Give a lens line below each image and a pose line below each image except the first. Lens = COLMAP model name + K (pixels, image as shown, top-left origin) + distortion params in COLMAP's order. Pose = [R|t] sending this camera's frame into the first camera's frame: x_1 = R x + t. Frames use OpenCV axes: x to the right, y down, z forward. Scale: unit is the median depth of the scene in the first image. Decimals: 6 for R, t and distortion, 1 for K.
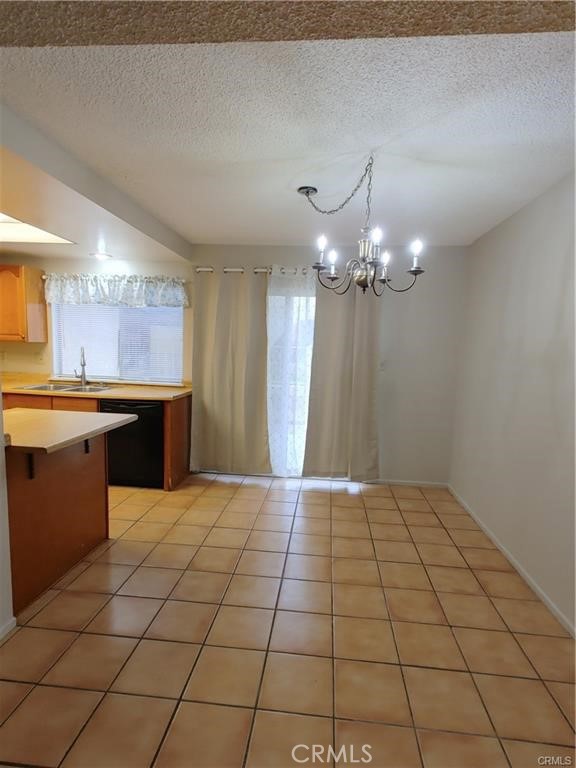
lens RADIAL K [[401.8, 0, 286.5], [0, 401.8, 380.4], [0, 0, 1]] dist [0.013700, 0.000876]
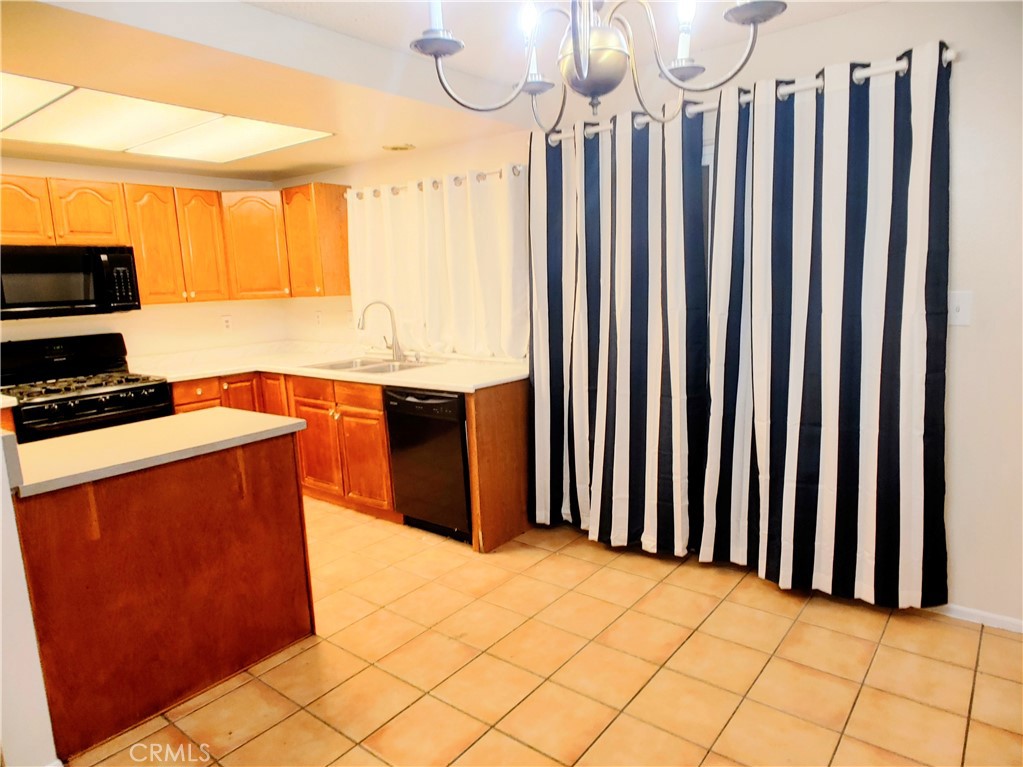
lens RADIAL K [[638.6, 0, 507.3], [0, 638.6, 373.6], [0, 0, 1]] dist [0.006157, 0.002673]
pose [[0.844740, 0.016218, -0.534932, 0.223879], [0.019310, 0.997966, 0.060749, -0.031067], [0.534829, -0.061646, 0.842708, 0.291882]]
